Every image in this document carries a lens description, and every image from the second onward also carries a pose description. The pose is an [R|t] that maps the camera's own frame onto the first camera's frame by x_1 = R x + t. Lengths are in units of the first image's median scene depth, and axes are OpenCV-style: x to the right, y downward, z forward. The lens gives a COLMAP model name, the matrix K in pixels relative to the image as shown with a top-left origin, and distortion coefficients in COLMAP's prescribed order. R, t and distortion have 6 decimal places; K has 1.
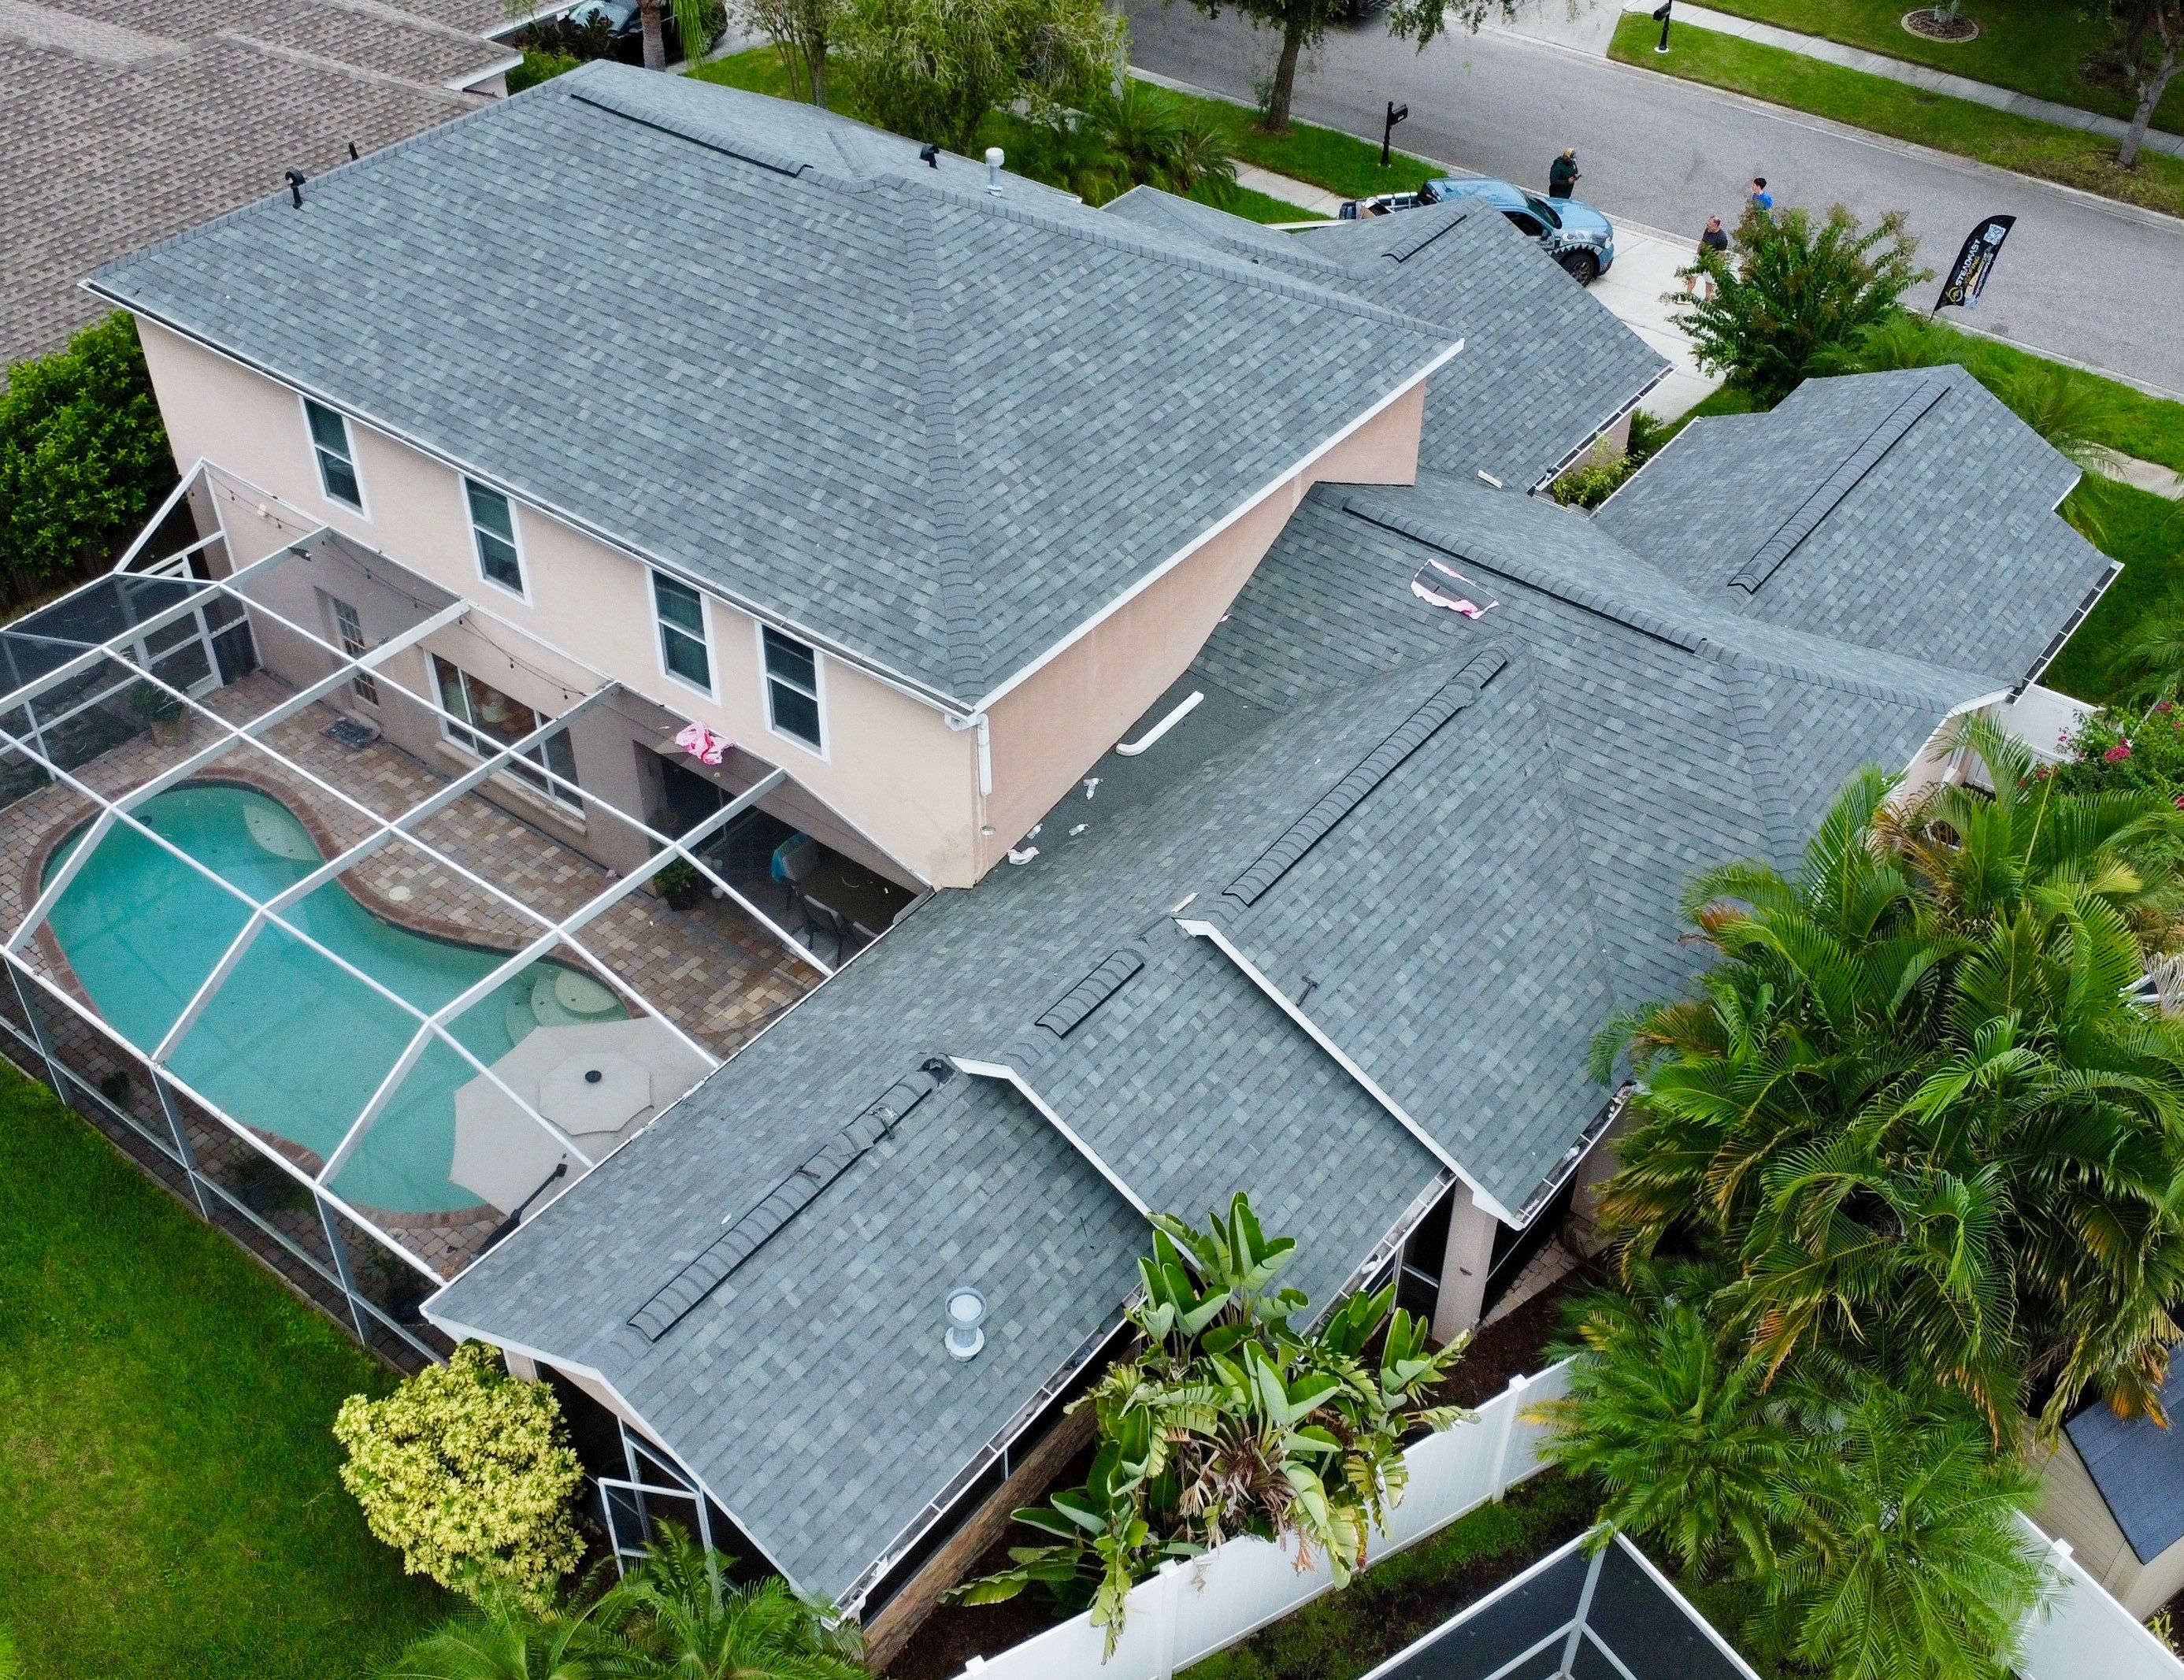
lens RADIAL K [[2289.7, 0, 1048.8], [0, 2289.7, 826.9], [0, 0, 1]] dist [-0.015595, 0.000000]
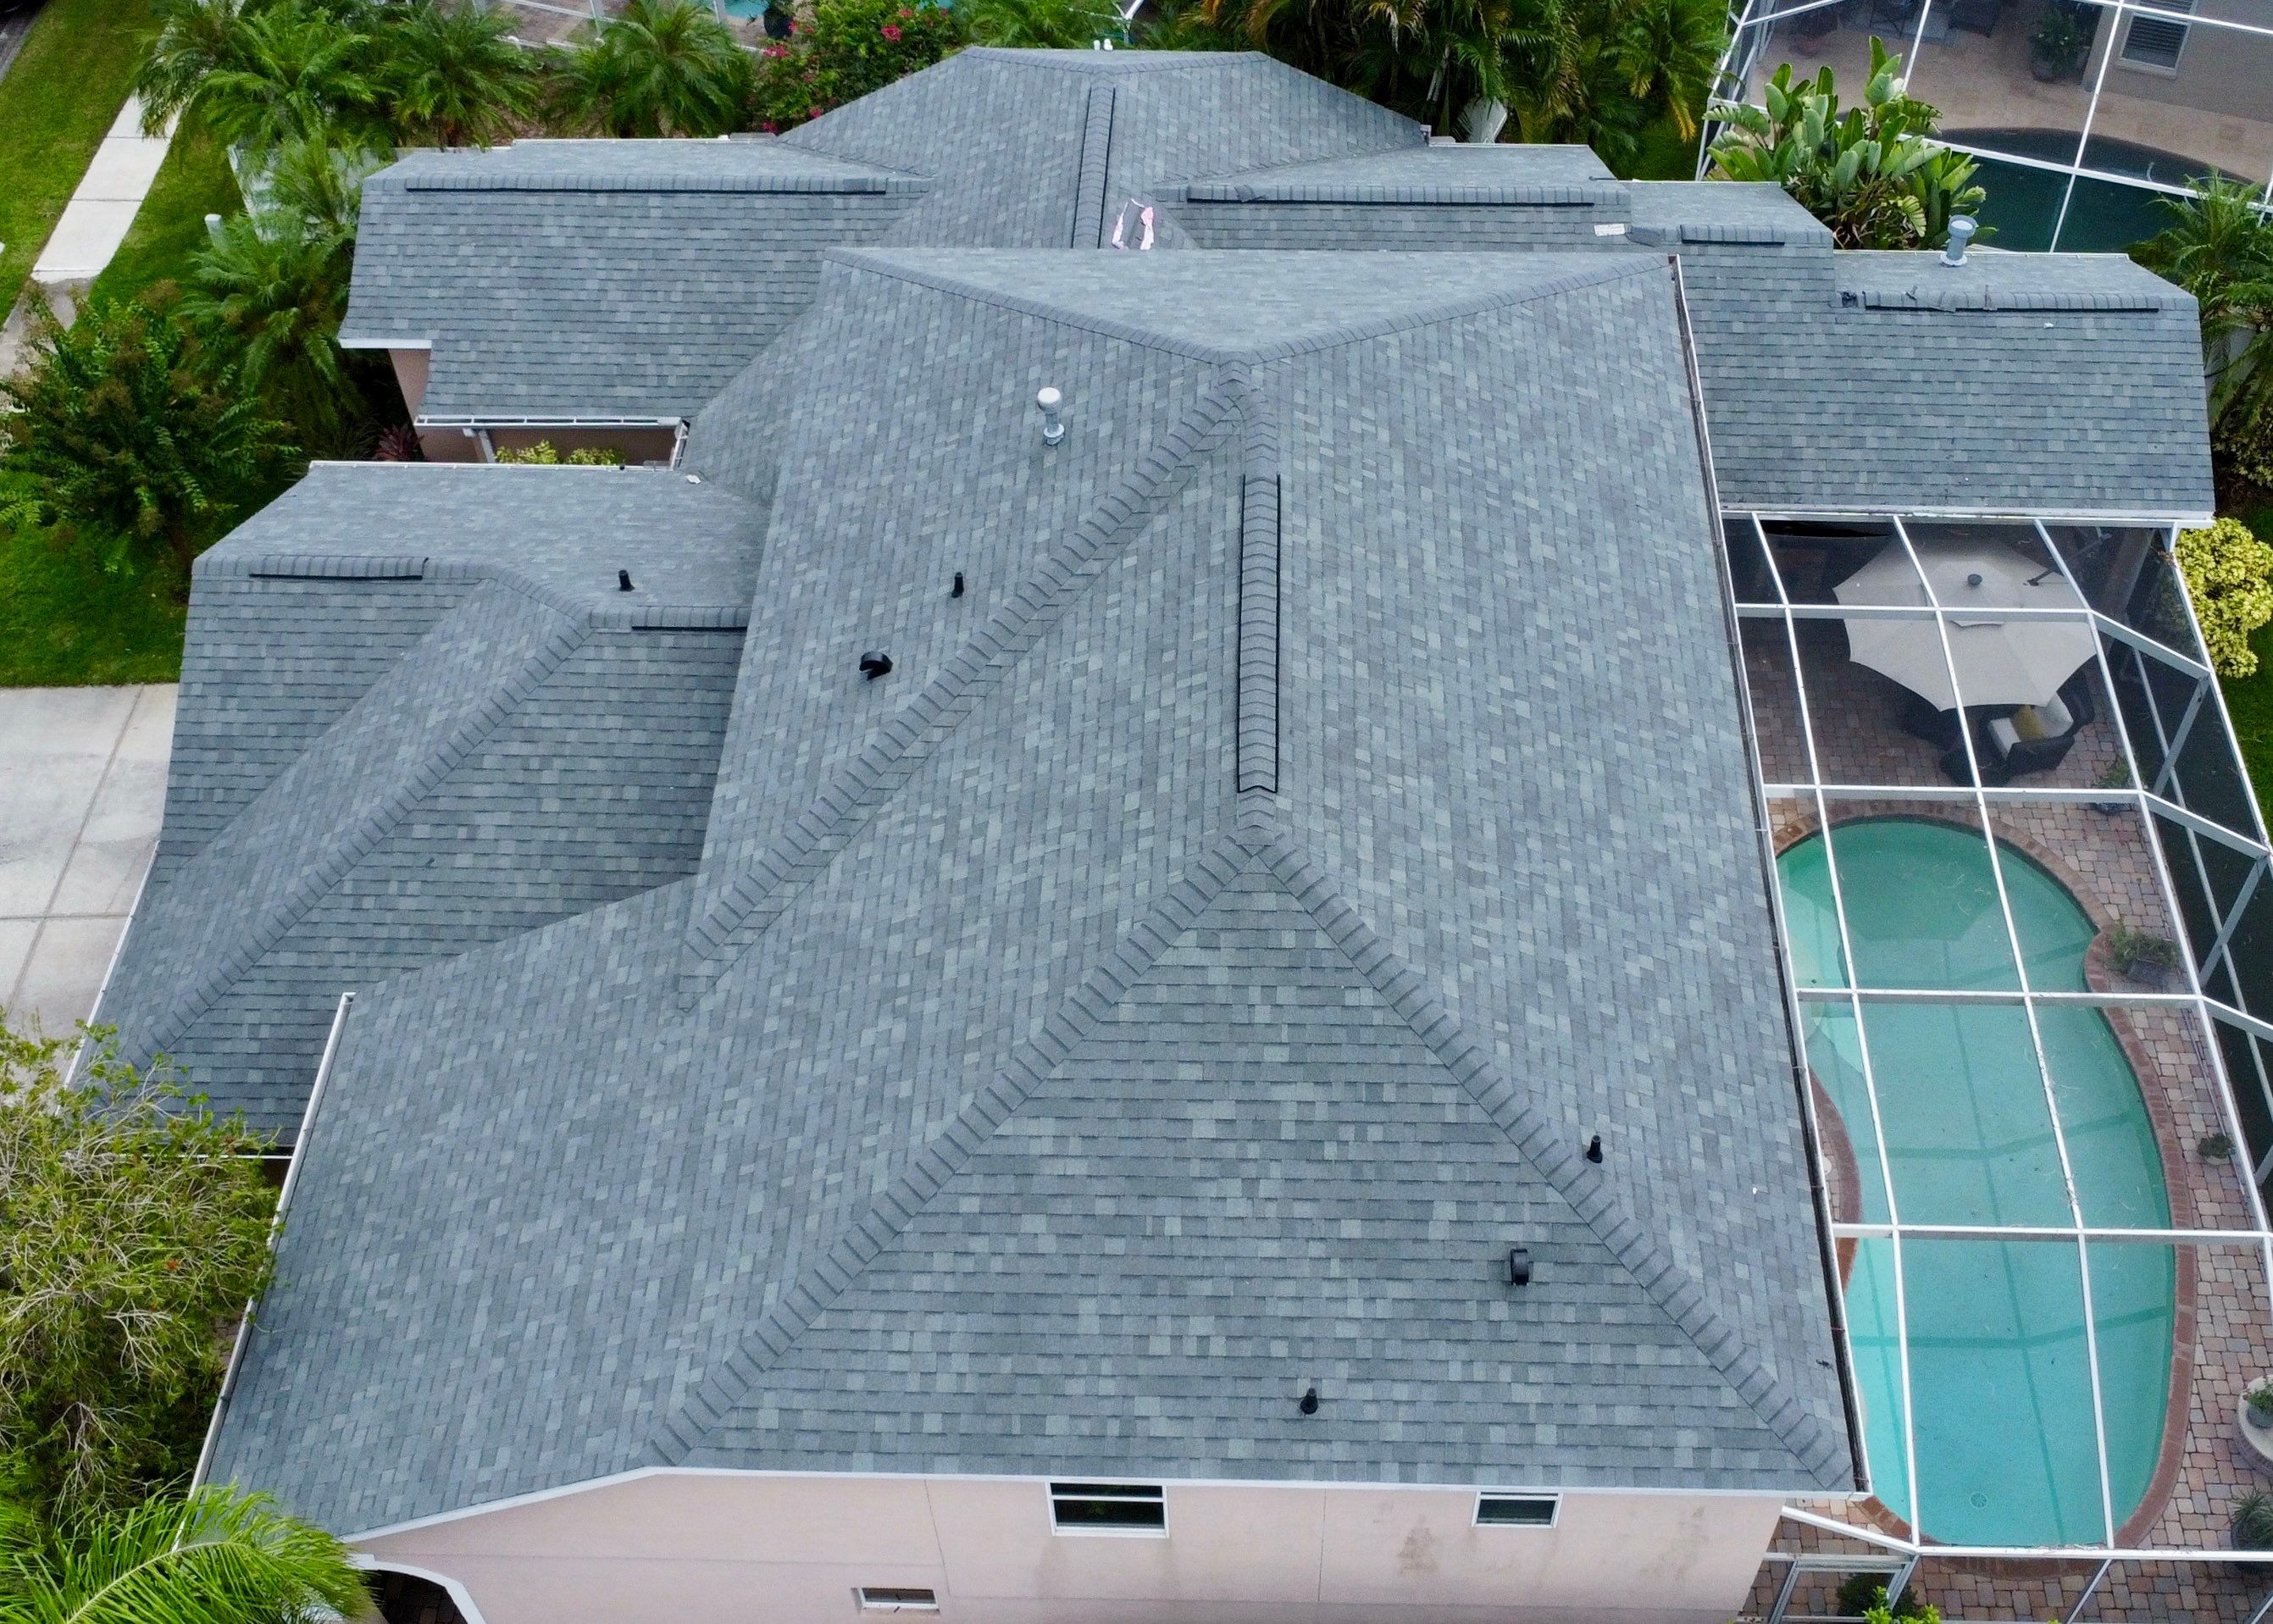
lens RADIAL K [[2464.8, 0, 1225.7], [0, 2464.8, 836.3], [0, 0, 1]] dist [-0.017200, 0.000000]
pose [[-0.601879, -0.609038, 0.516541, -0.627049], [0.523572, 0.187461, 0.831102, -0.998256], [-0.603004, 0.770669, 0.206046, 0.964418]]
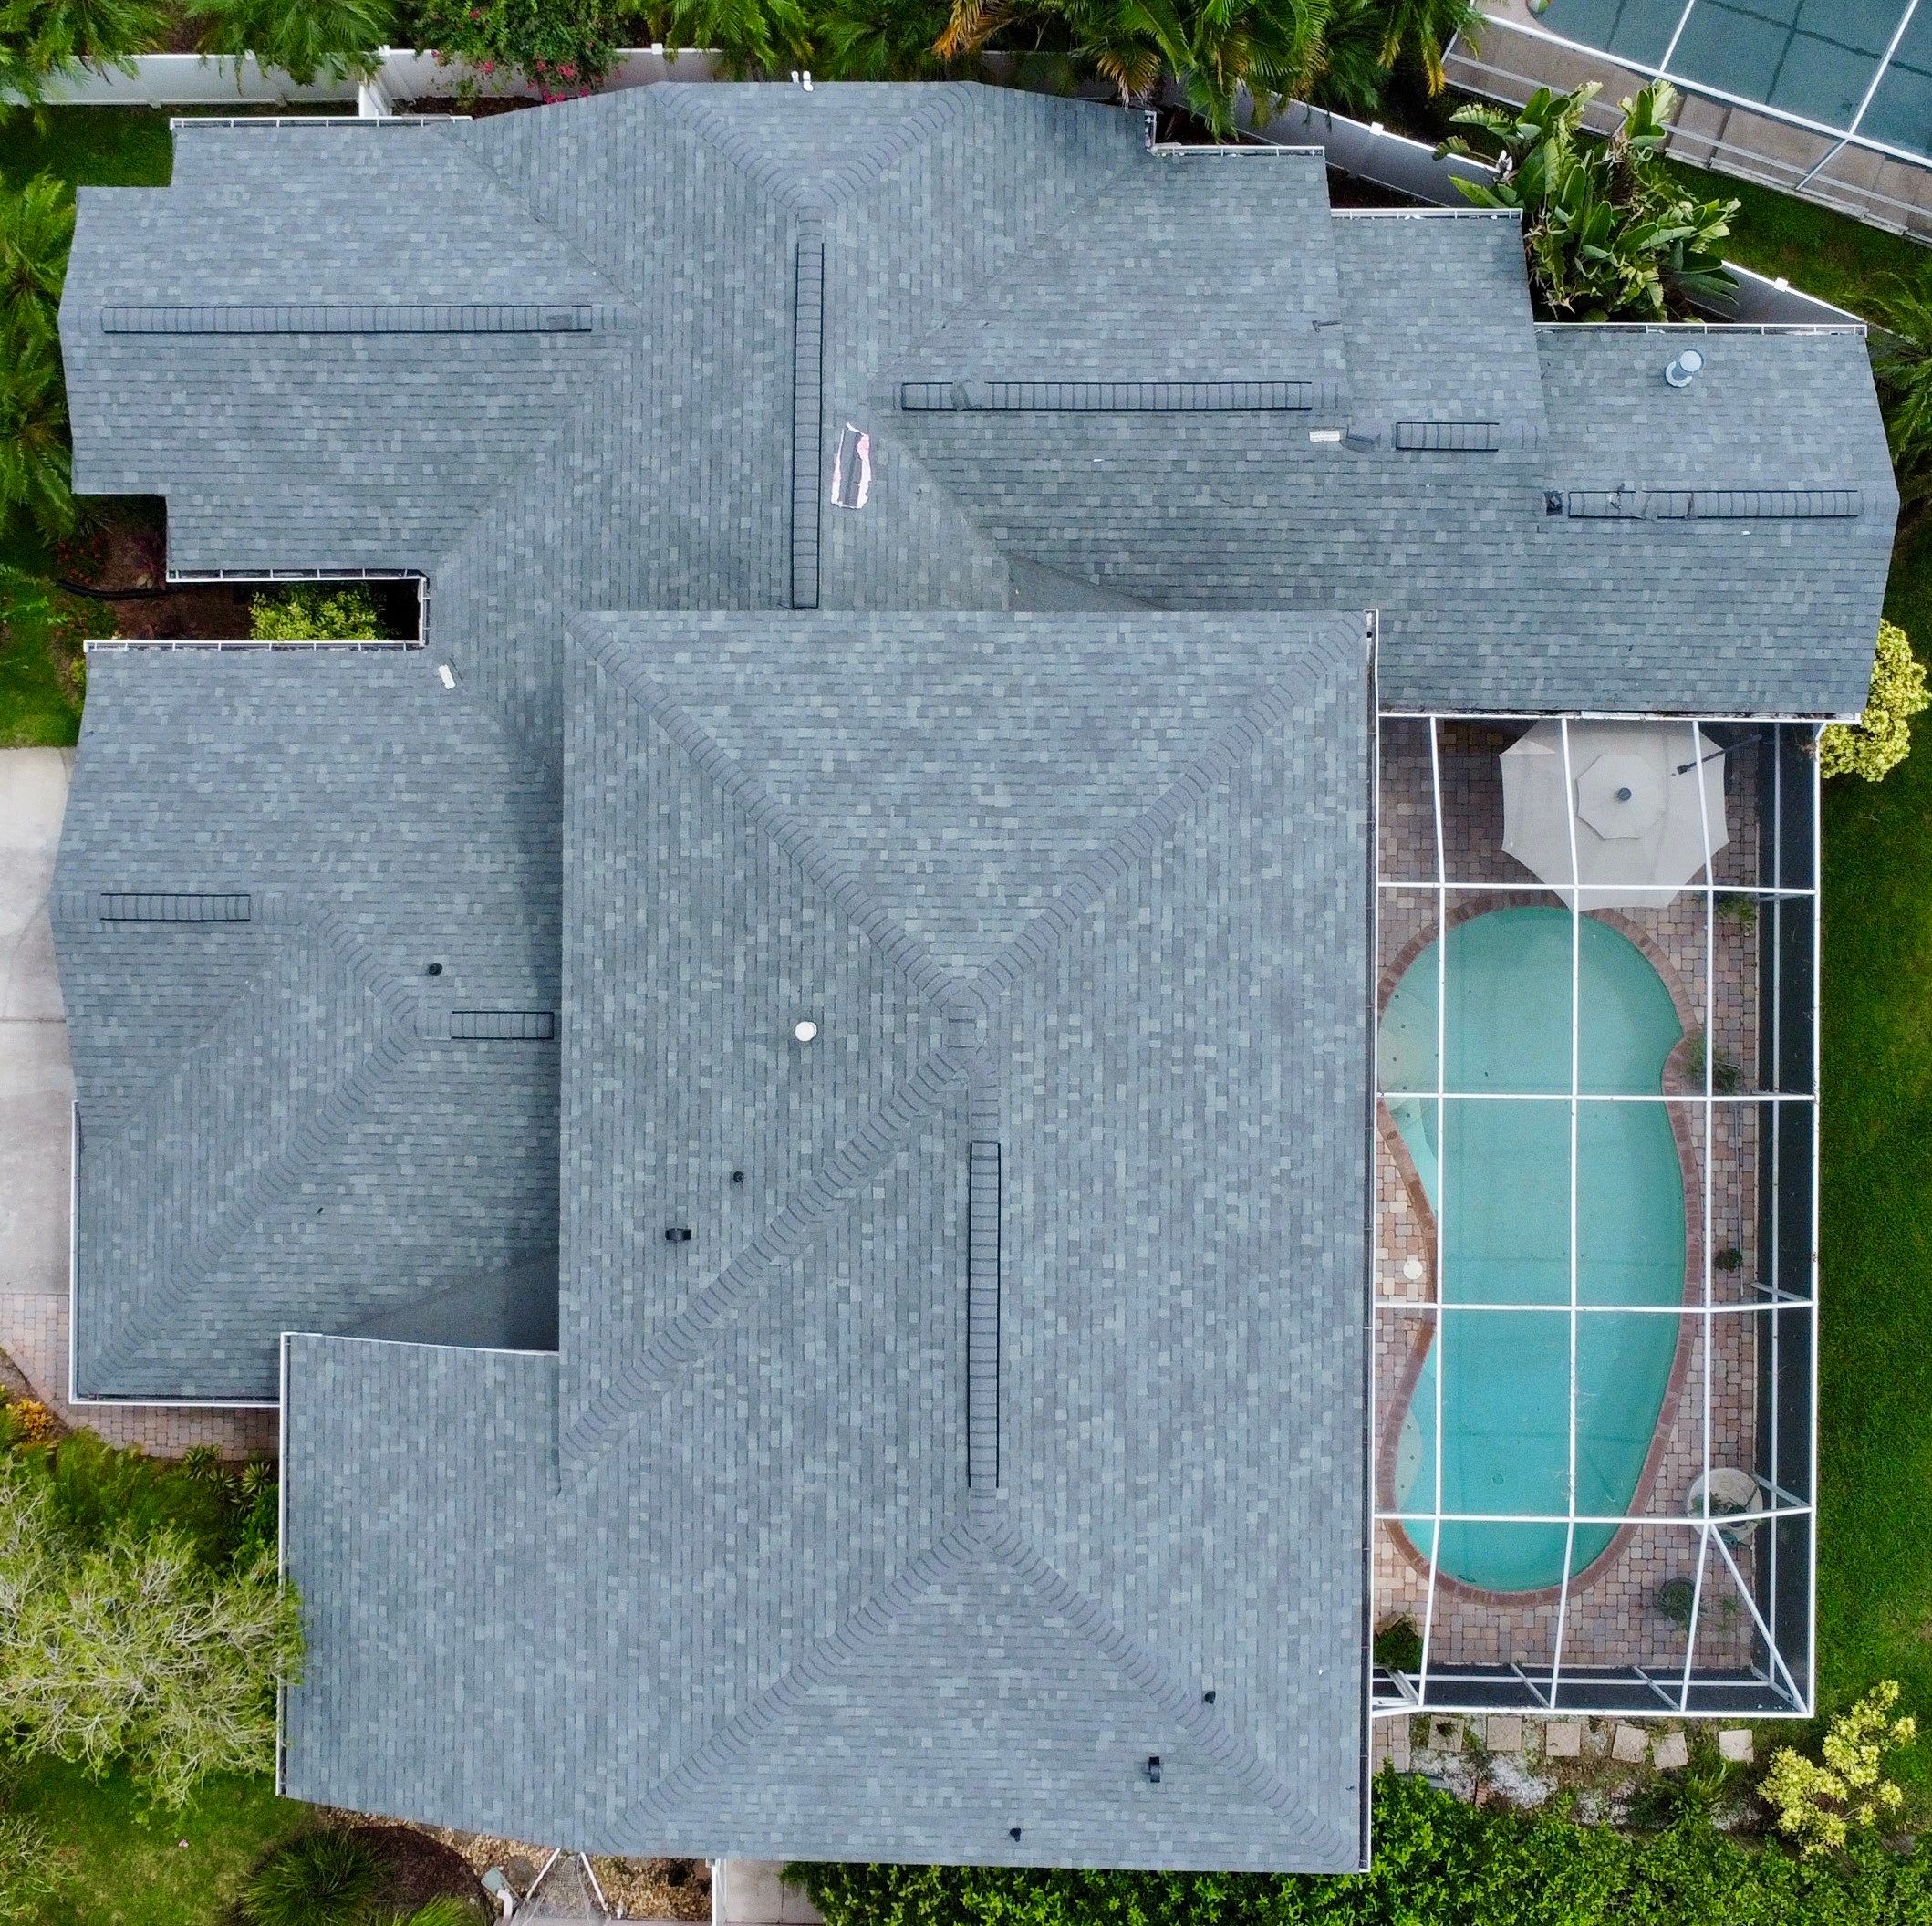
lens RADIAL K [[2664.2, 0, 824.0], [0, 2664.2, 996.8], [0, 0, 1]] dist [-0.017363, 0.000000]
pose [[-0.611950, -0.790212, 0.032895, -0.056351], [0.542860, -0.389423, 0.744079, -1.162433], [-0.575170, 0.473196, 0.667282, 0.282821]]
